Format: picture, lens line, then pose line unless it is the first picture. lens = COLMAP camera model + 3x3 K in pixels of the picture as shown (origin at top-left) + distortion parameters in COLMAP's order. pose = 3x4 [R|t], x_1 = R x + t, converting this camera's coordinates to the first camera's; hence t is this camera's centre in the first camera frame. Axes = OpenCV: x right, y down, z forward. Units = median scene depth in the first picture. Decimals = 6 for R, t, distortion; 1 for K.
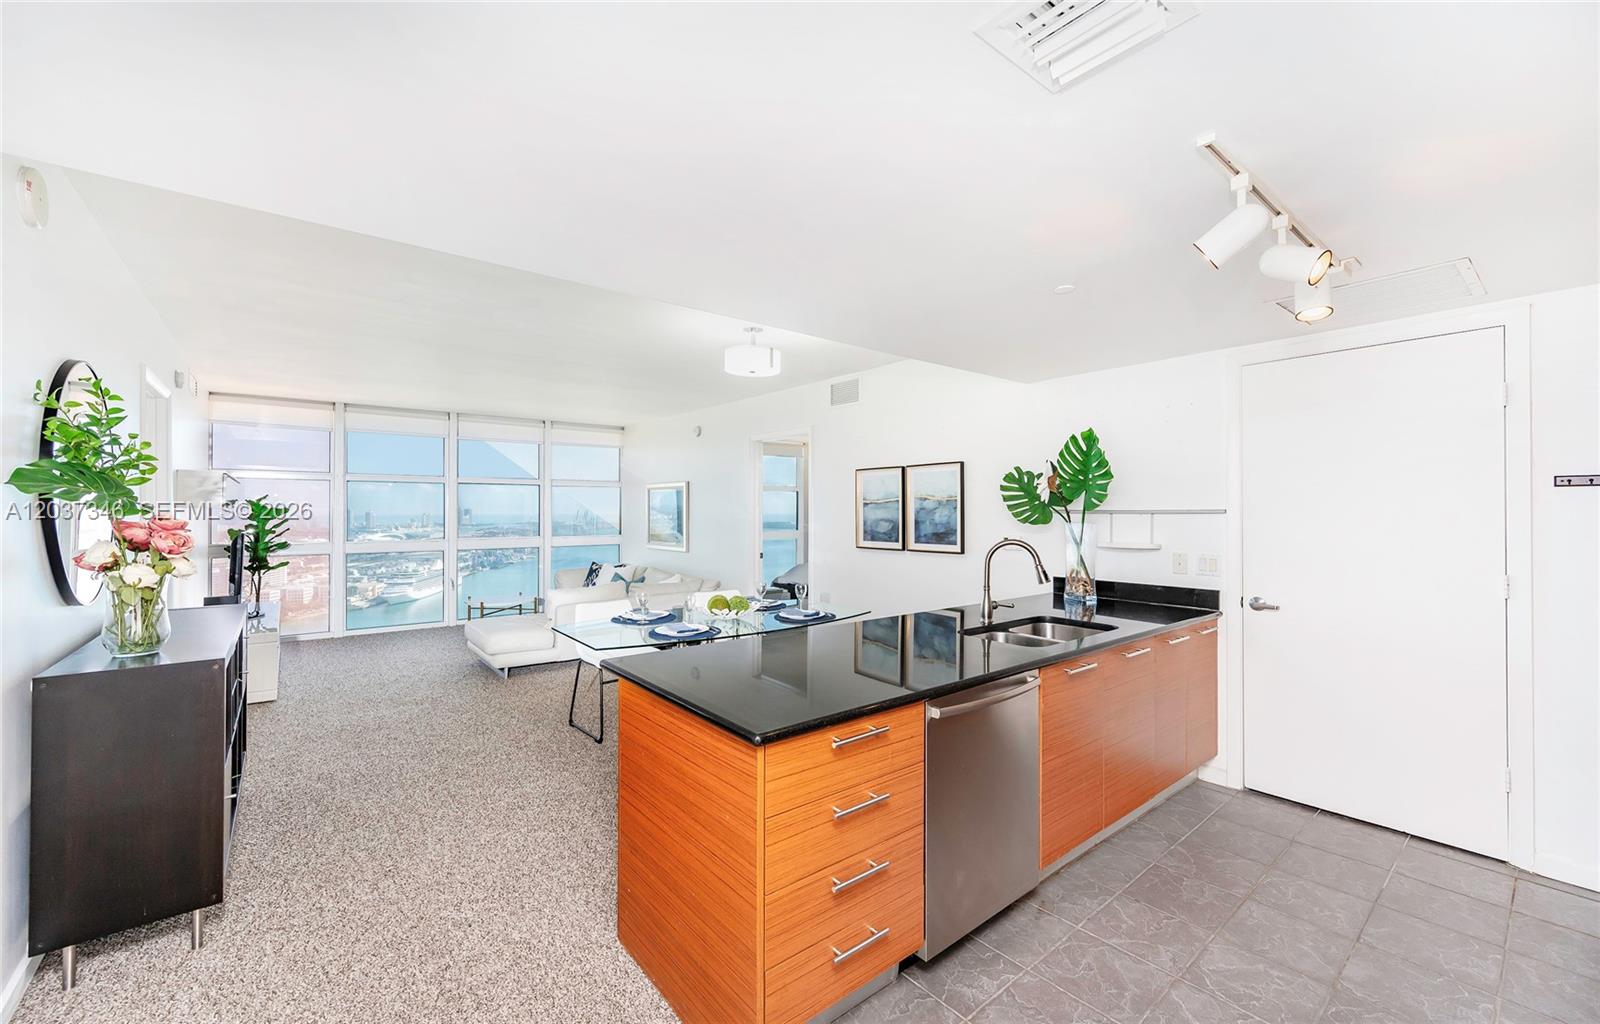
lens RADIAL K [[635.2, 0, 784.4], [0, 635.2, 502.2], [0, 0, 1]] dist [0.007790, -0.000080]
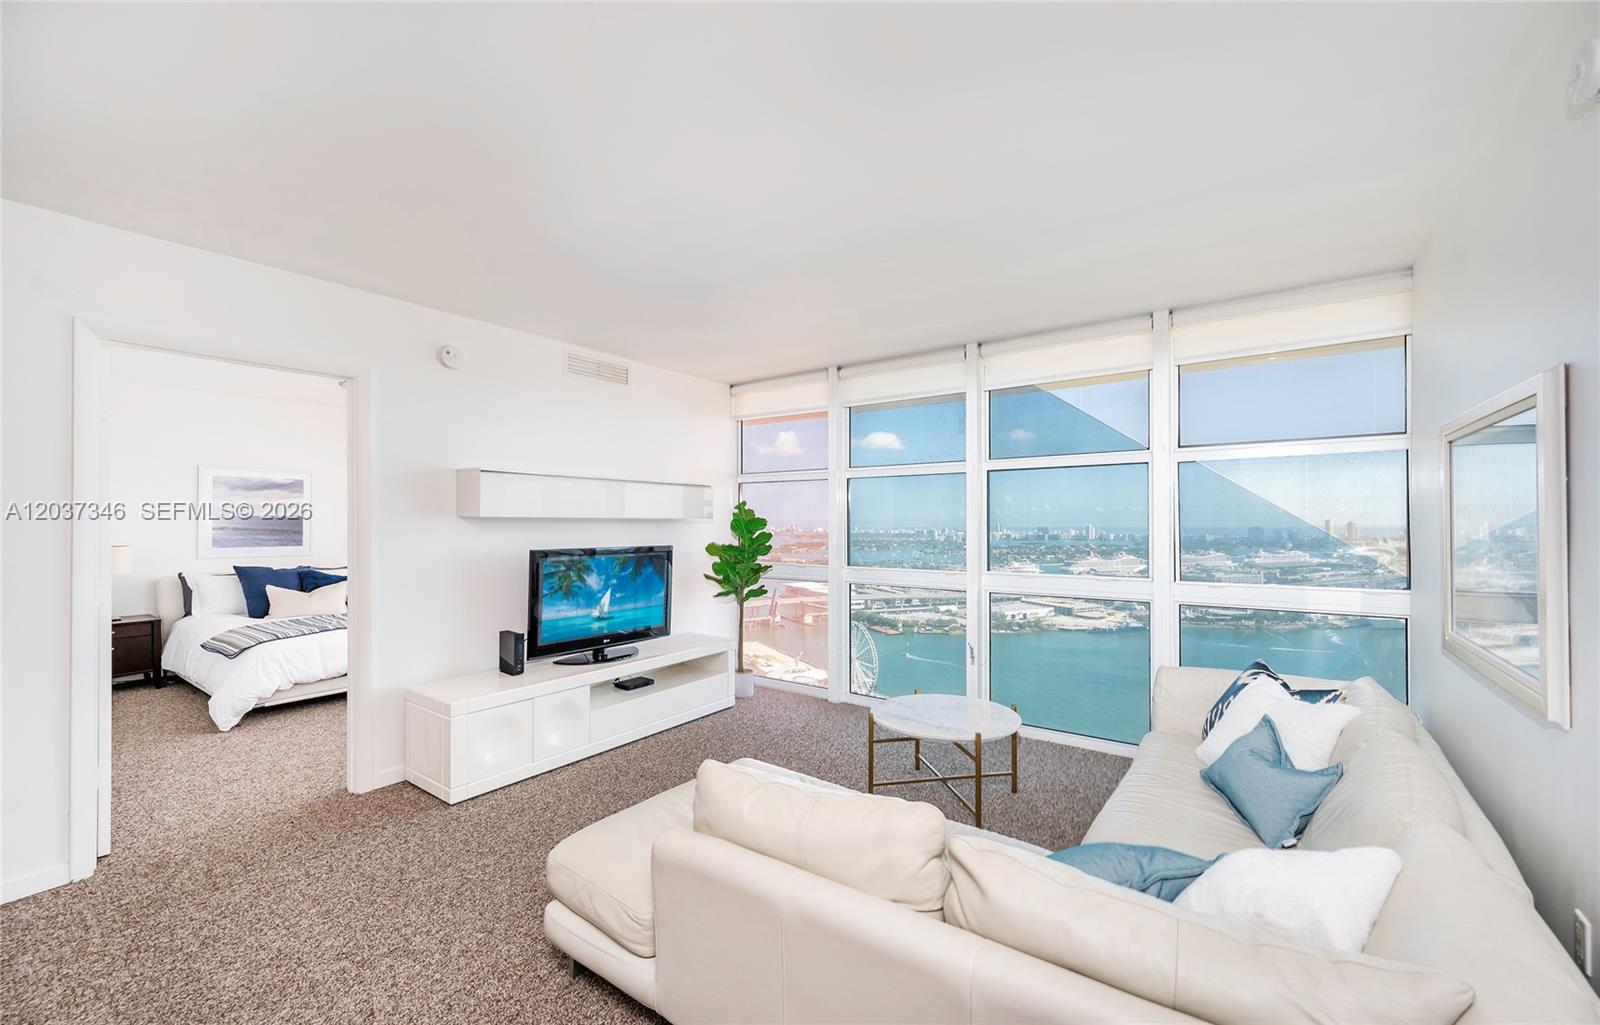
lens RADIAL K [[635.2, 0, 827.8], [0, 635.2, 524.4], [0, 0, 1]] dist [0.007790, -0.000080]
pose [[0.287729, 0.002487, -0.957709, -0.046629], [0.015042, 0.999862, 0.007116, 0.017688], [0.957594, -0.016453, 0.287652, 1.151663]]
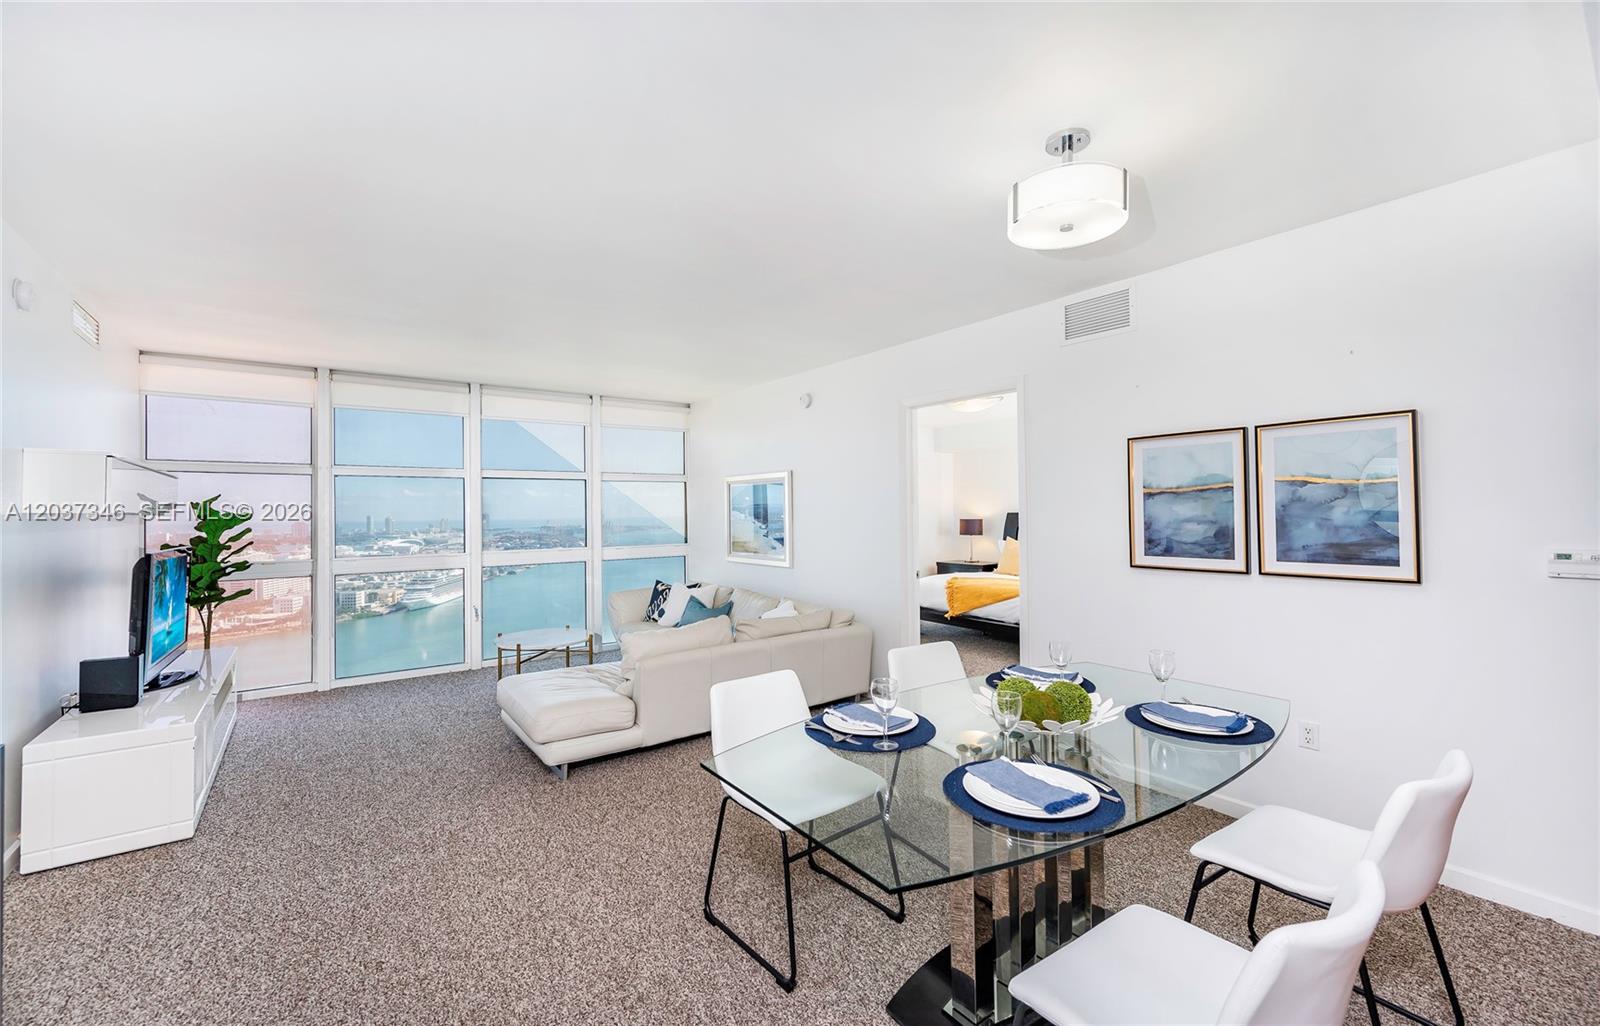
lens RADIAL K [[645.7, 0, 773.4], [0, 645.7, 499.8], [0, 0, 1]] dist [-0.000938, 0.000456]
pose [[0.999101, -0.012431, -0.040527, -0.225606], [0.012215, 0.999910, -0.005574, 0.007429], [0.040592, 0.005074, 0.999163, 0.413194]]
